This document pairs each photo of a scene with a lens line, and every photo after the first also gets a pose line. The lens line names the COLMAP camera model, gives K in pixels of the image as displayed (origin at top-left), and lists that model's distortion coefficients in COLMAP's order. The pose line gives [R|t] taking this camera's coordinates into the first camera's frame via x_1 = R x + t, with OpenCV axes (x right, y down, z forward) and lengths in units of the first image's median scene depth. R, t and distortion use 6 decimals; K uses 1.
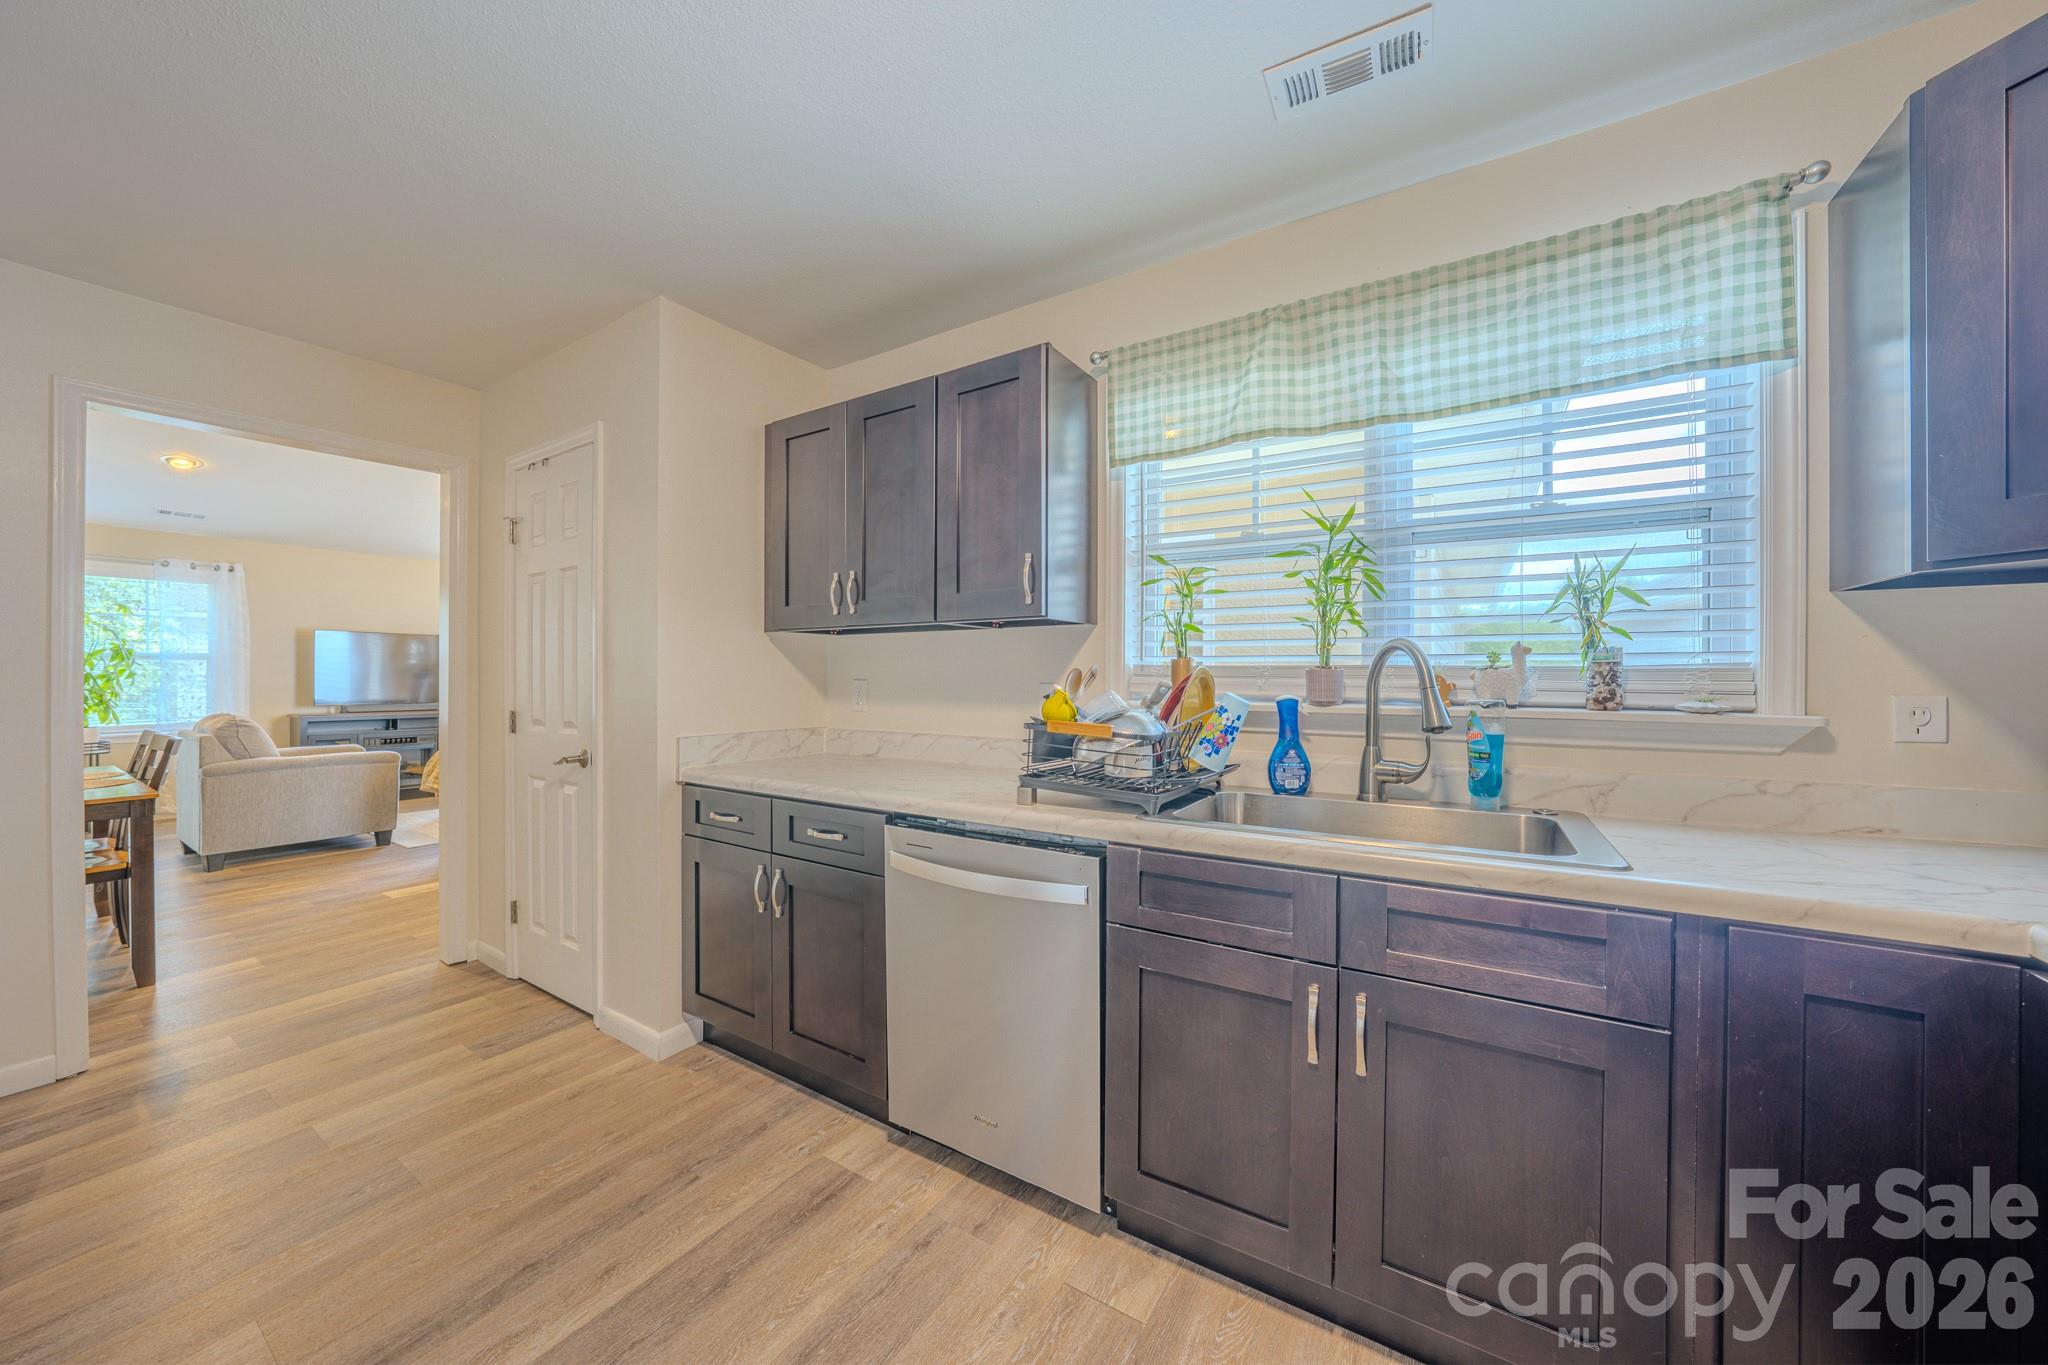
lens RADIAL K [[712.5, 0, 1058.2], [0, 712.5, 681.5], [0, 0, 1]] dist [-0.001174, -0.000076]
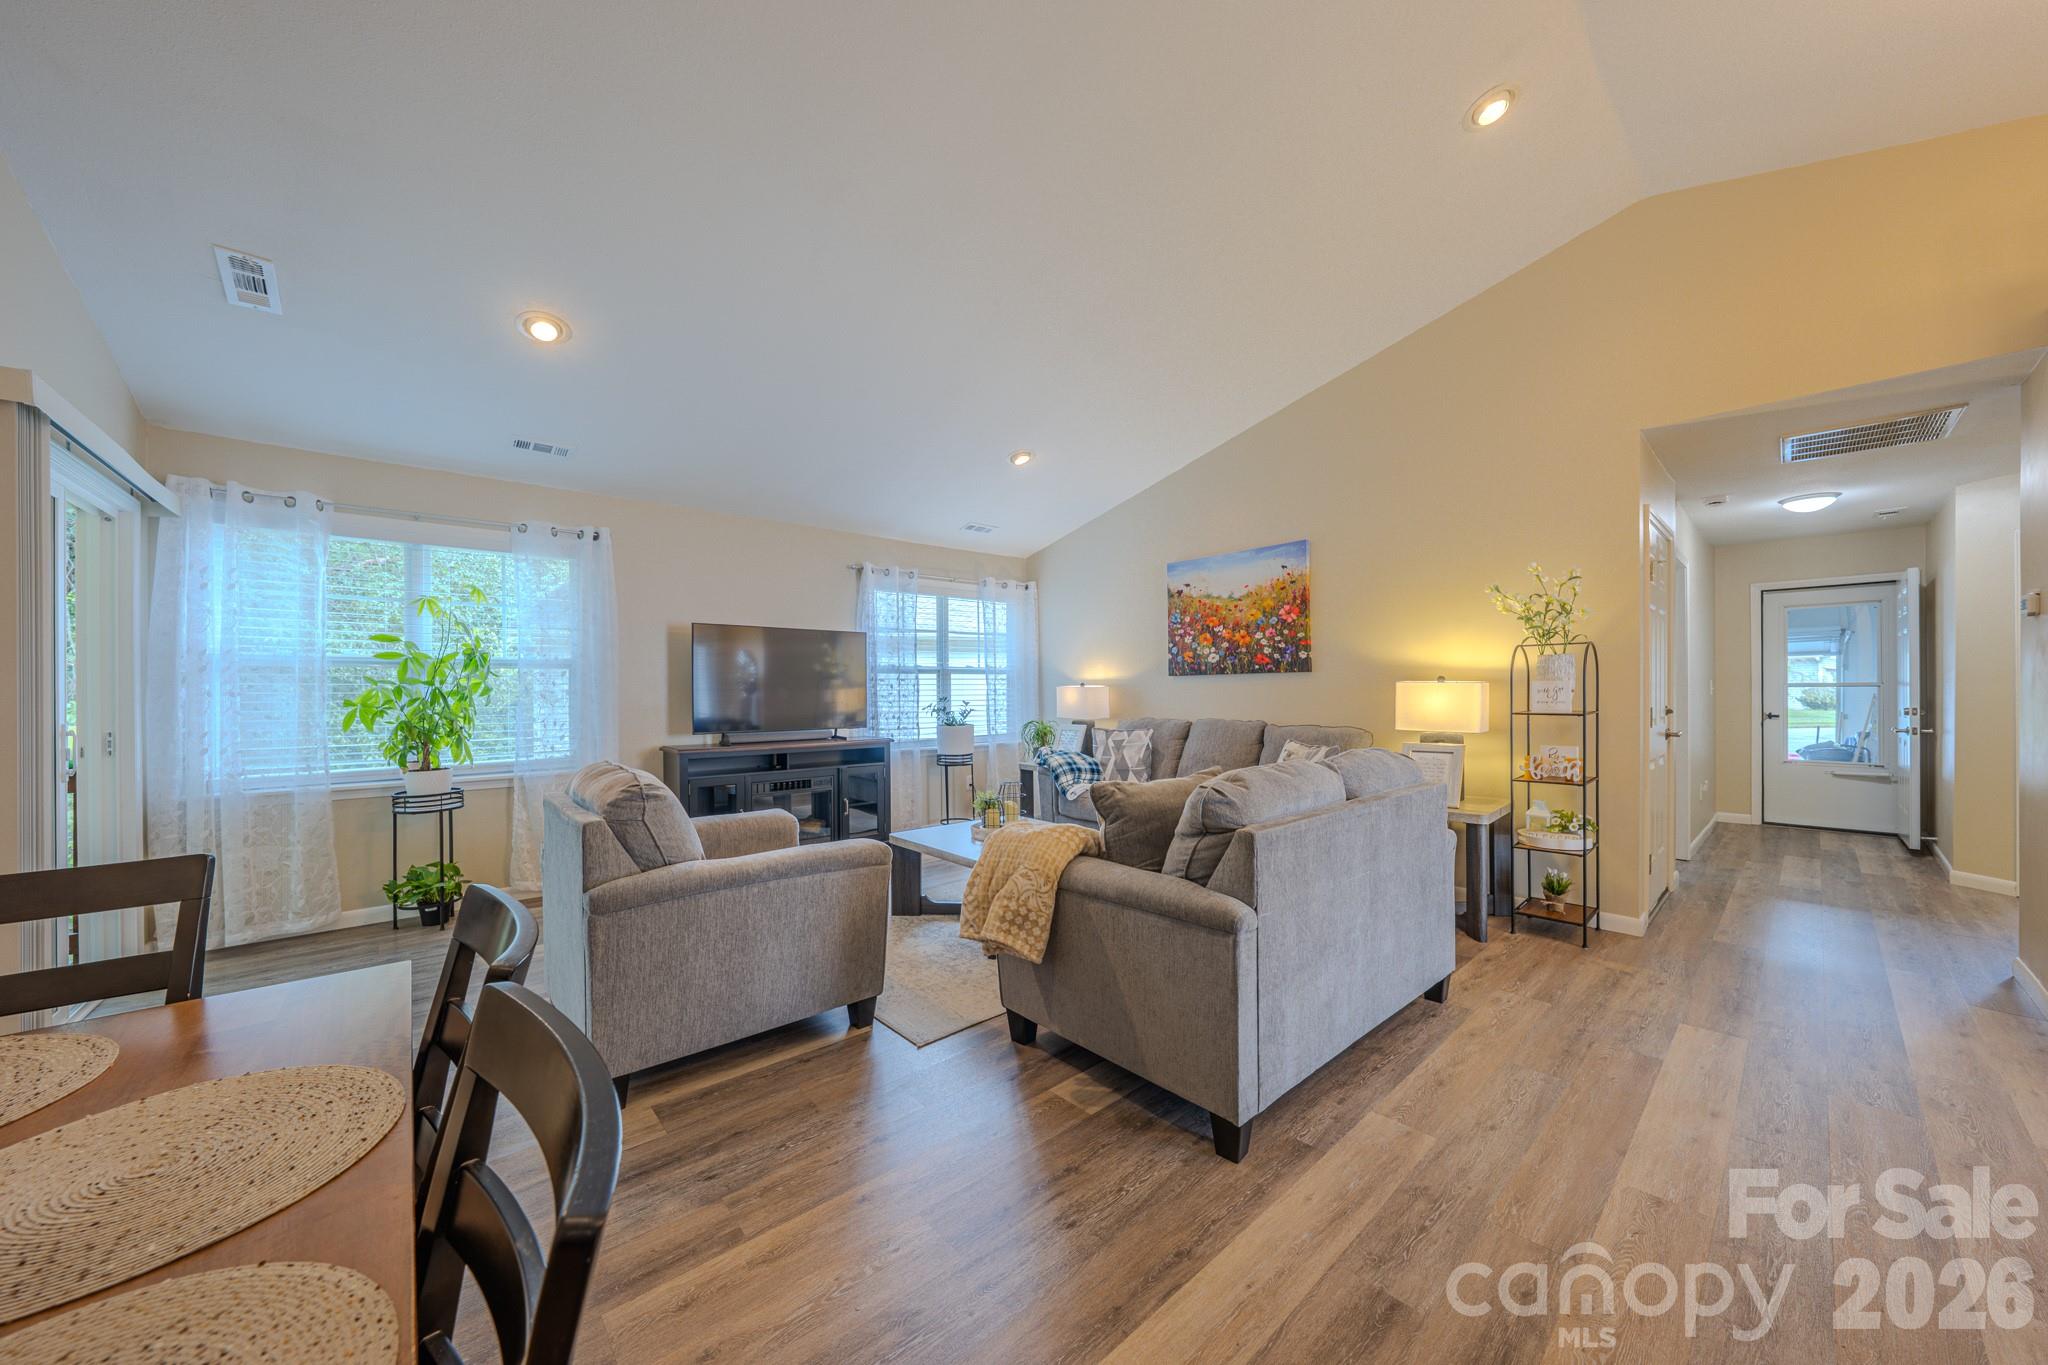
lens RADIAL K [[709.0, 0, 1023.7], [0, 709.0, 696.2], [0, 0, 1]] dist [-0.000992, -0.000084]
pose [[0.959598, -0.006228, -0.281306, -0.626202], [0.007188, 0.999971, 0.002384, -0.001701], [0.281284, -0.004310, 0.959615, 0.499286]]
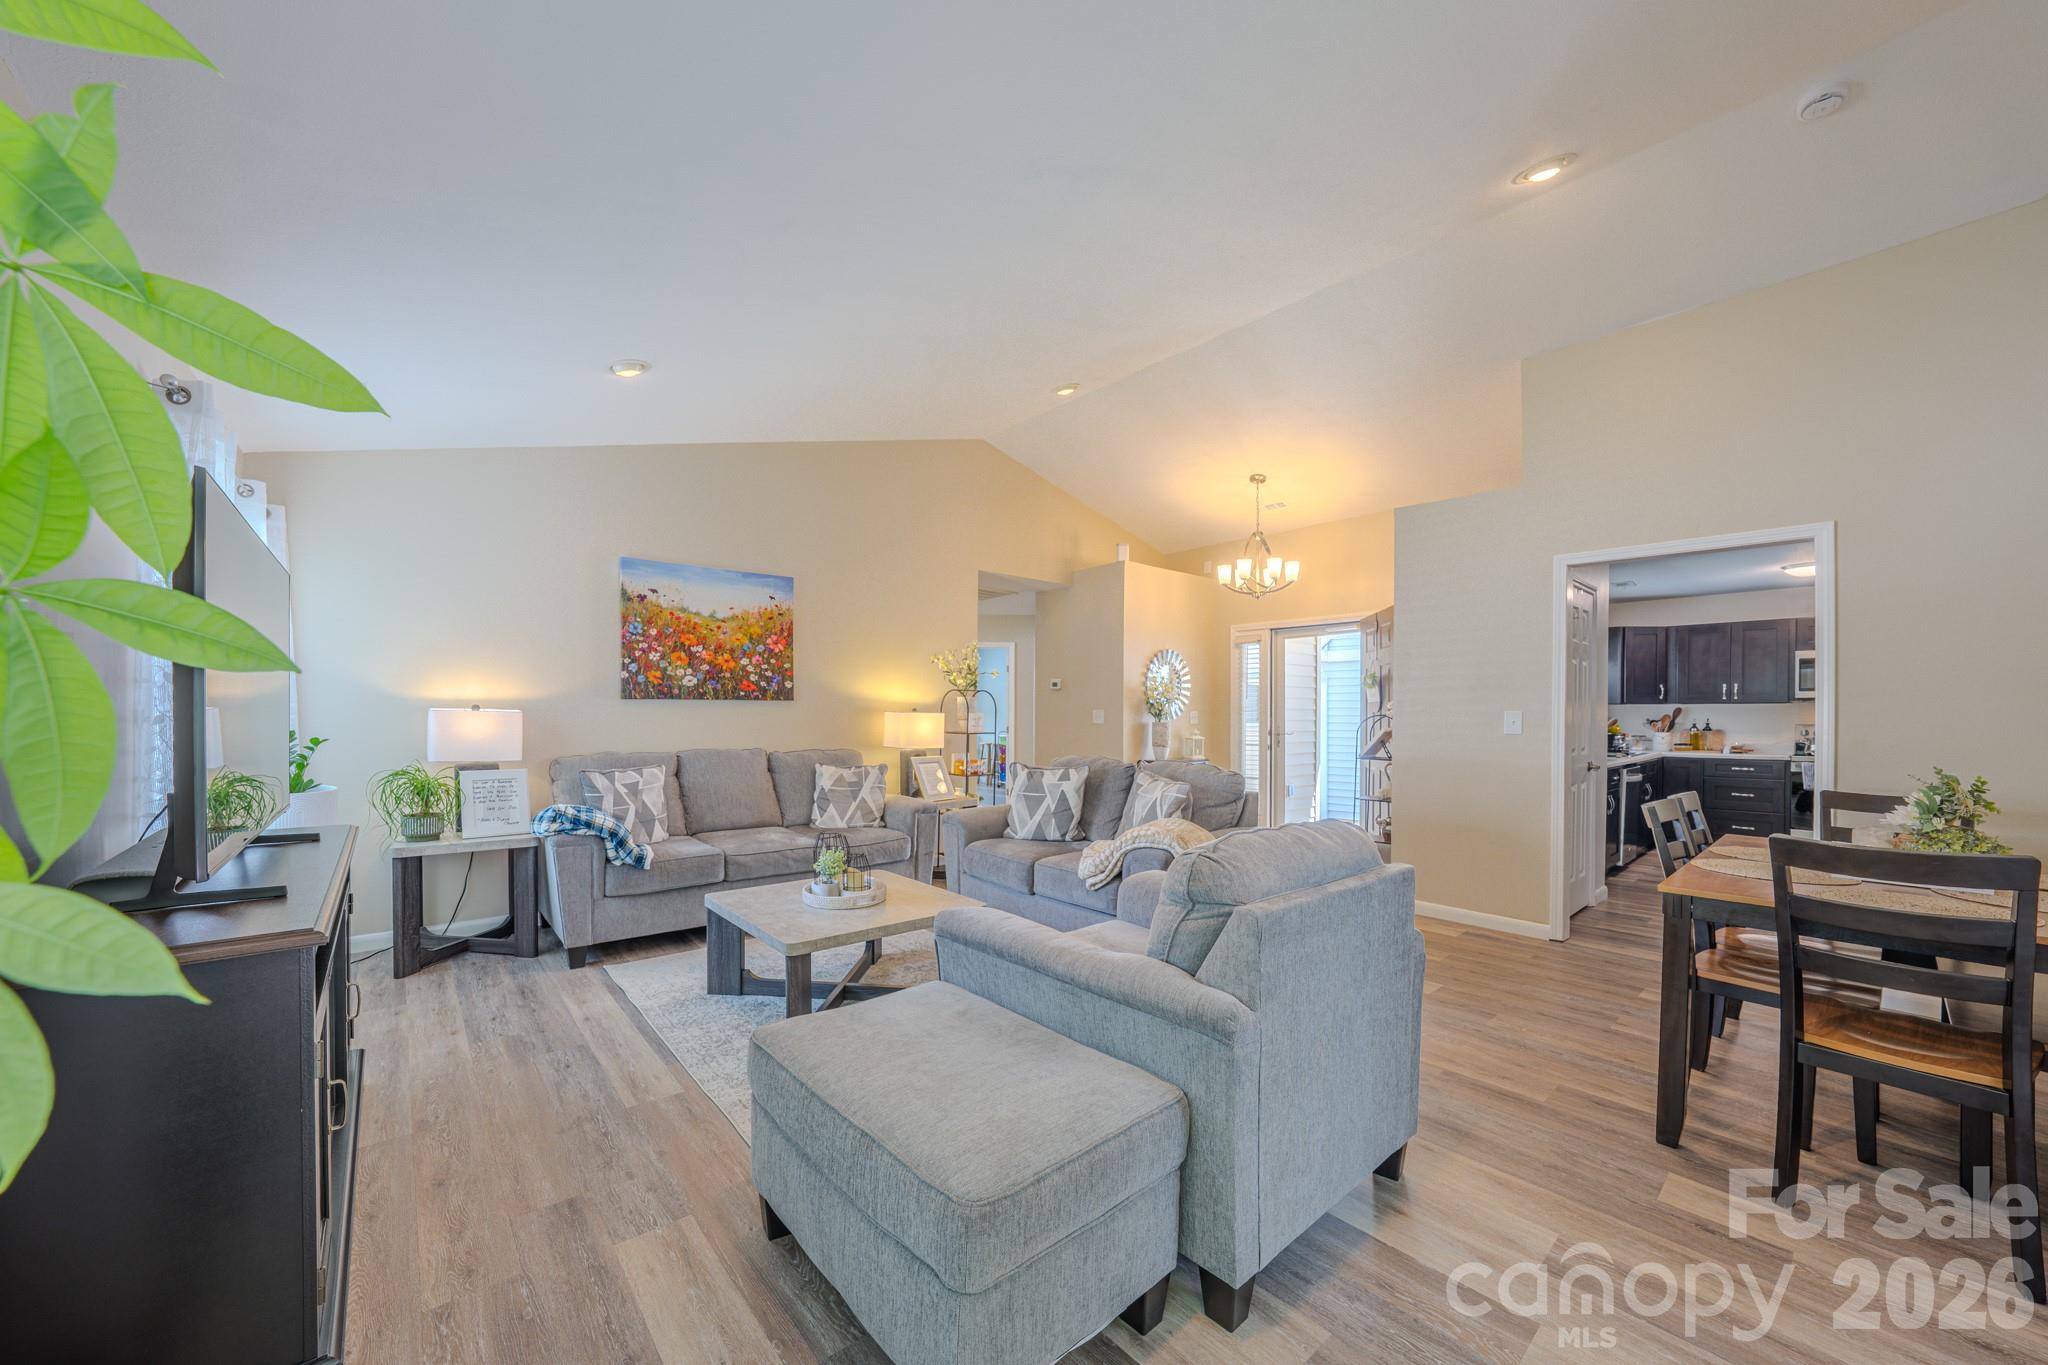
lens RADIAL K [[754.6, 0, 1024.9], [0, 754.6, 719.8], [0, 0, 1]] dist [-0.000380, -0.000015]
pose [[0.304071, -0.011410, 0.952581, -1.182814], [-0.003014, 0.999912, 0.012939, -0.011618], [-0.952644, -0.006806, 0.304010, 0.743285]]
